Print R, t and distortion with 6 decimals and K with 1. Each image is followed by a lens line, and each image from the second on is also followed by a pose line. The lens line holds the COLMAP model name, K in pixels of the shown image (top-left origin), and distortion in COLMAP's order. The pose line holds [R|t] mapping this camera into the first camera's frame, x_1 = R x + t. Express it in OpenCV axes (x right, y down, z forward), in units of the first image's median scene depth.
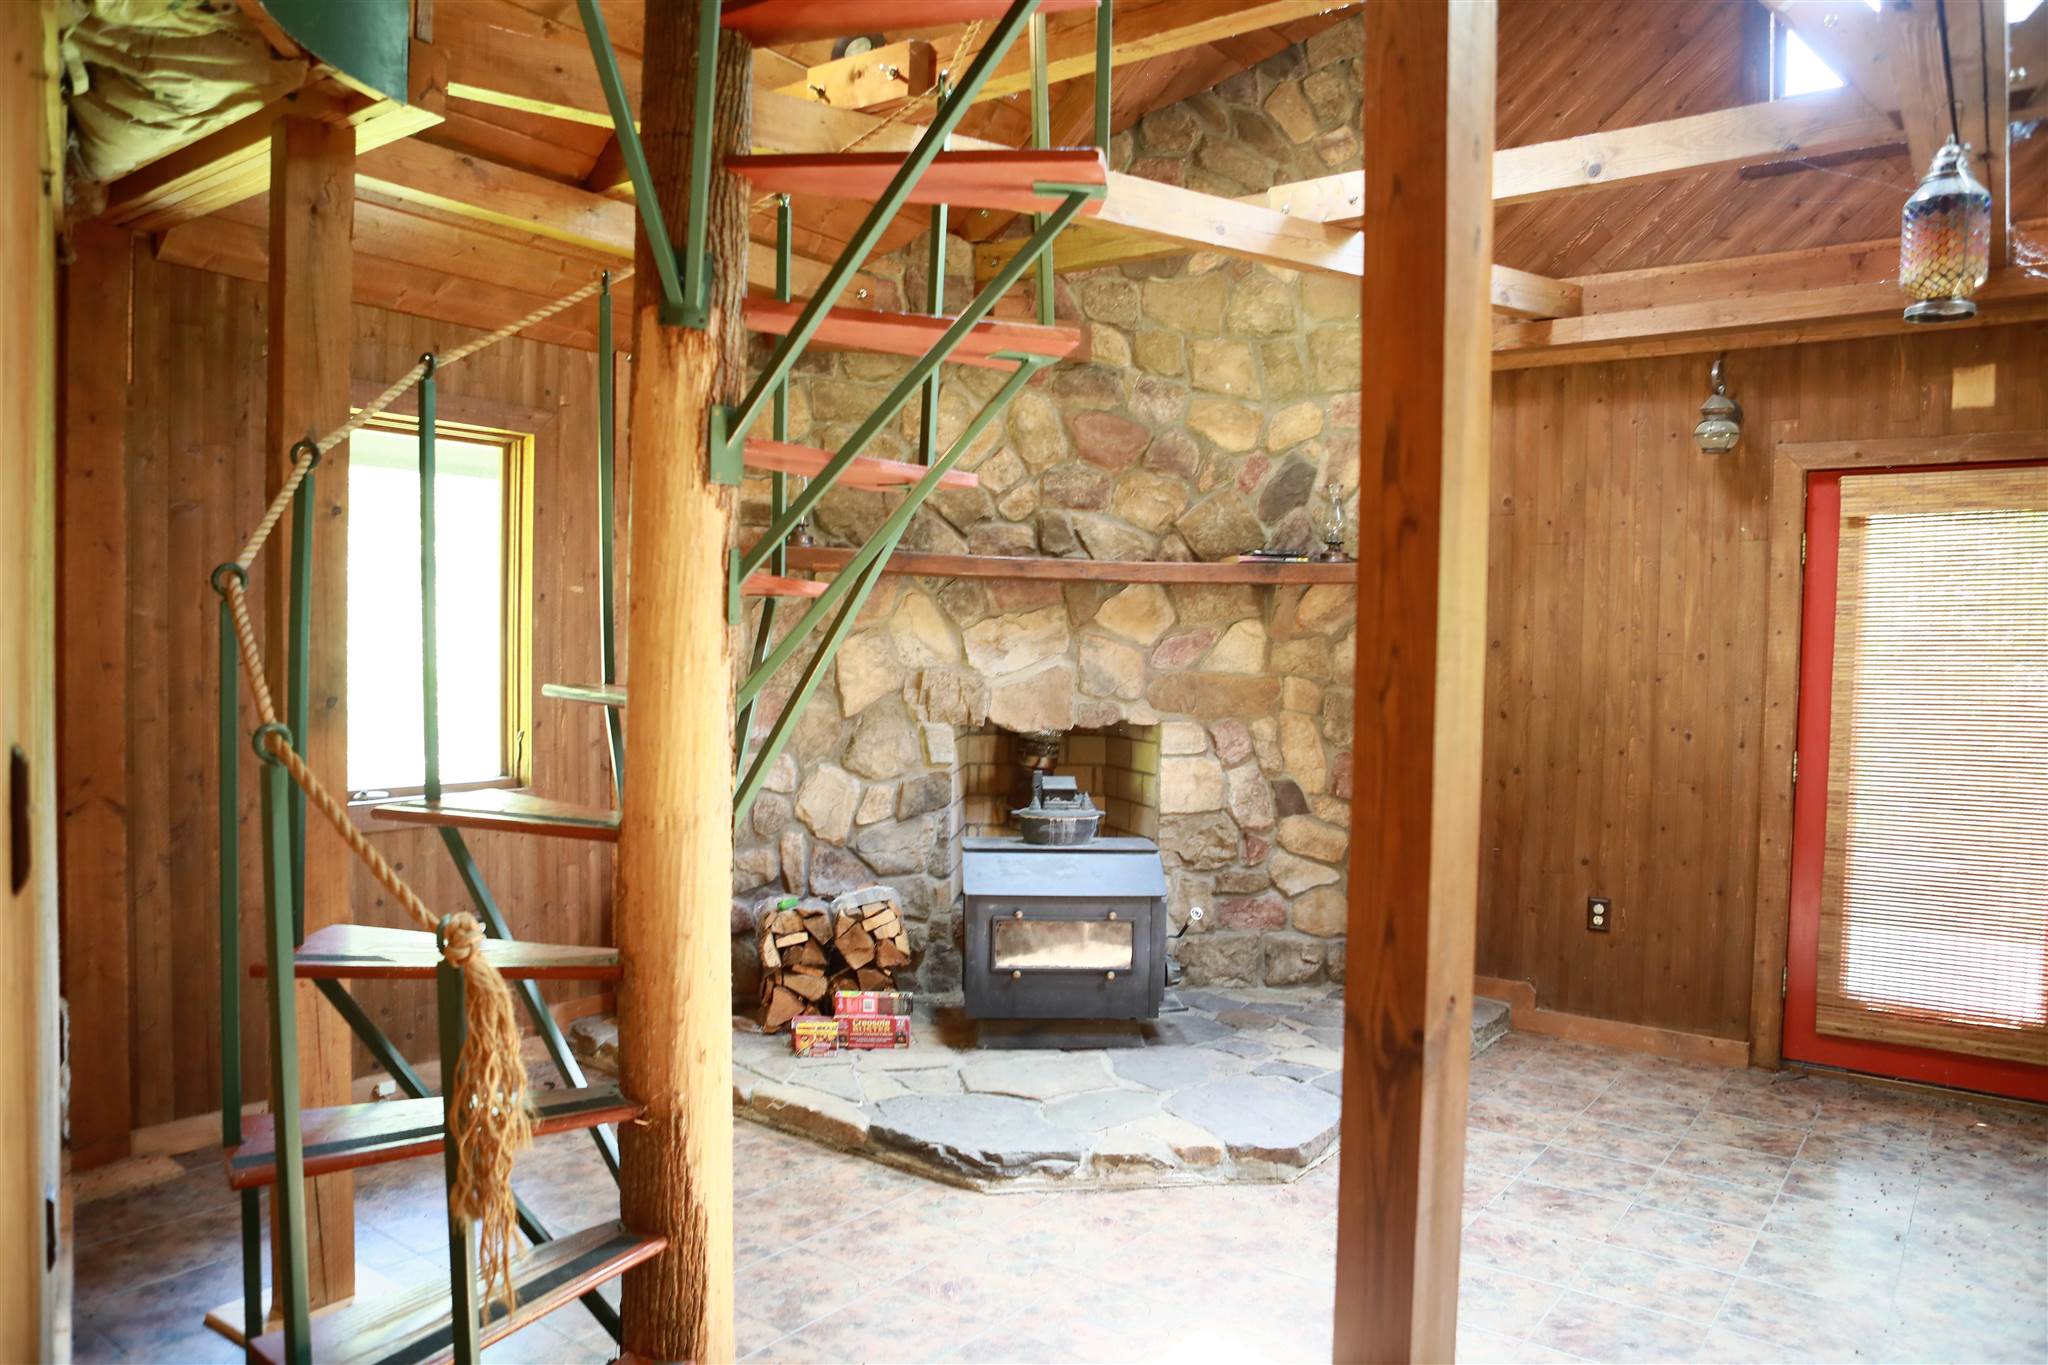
lens RADIAL K [[1404.8, 0, 1024.0], [0, 1404.8, 682.5], [0, 0, 1]] dist [-0.105166, 0.074388]
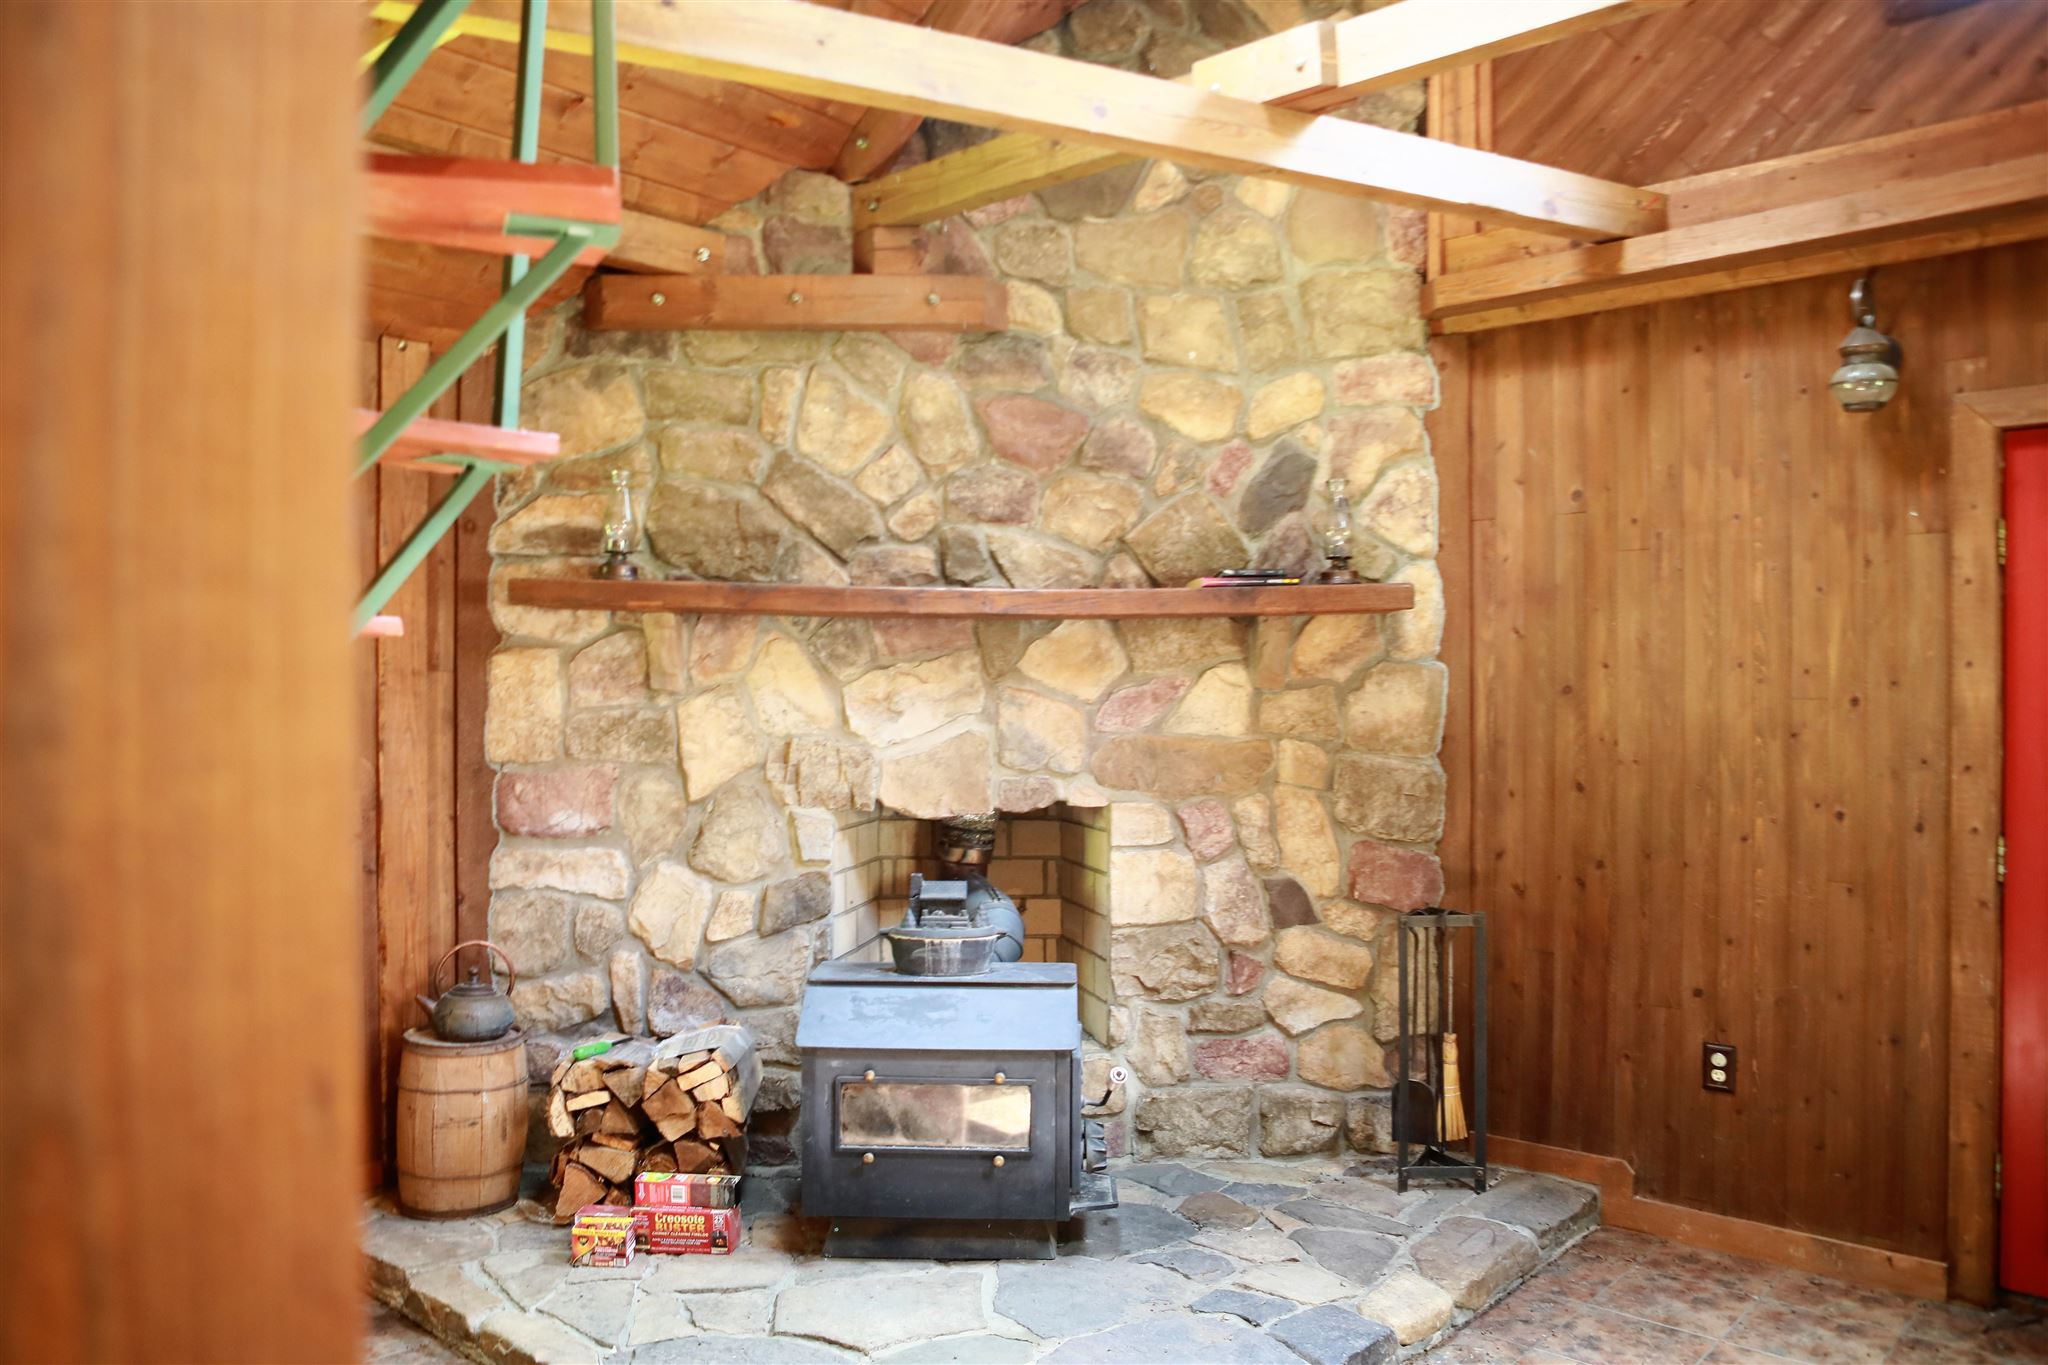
lens RADIAL K [[1488.2, 0, 1024.0], [0, 1488.2, 682.5], [0, 0, 1]] dist [-0.101932, 0.068920]
pose [[0.995001, -0.018956, -0.098053, 0.134173], [0.014943, 0.999027, -0.041502, -0.003854], [0.098744, 0.039829, 0.994315, 0.208391]]
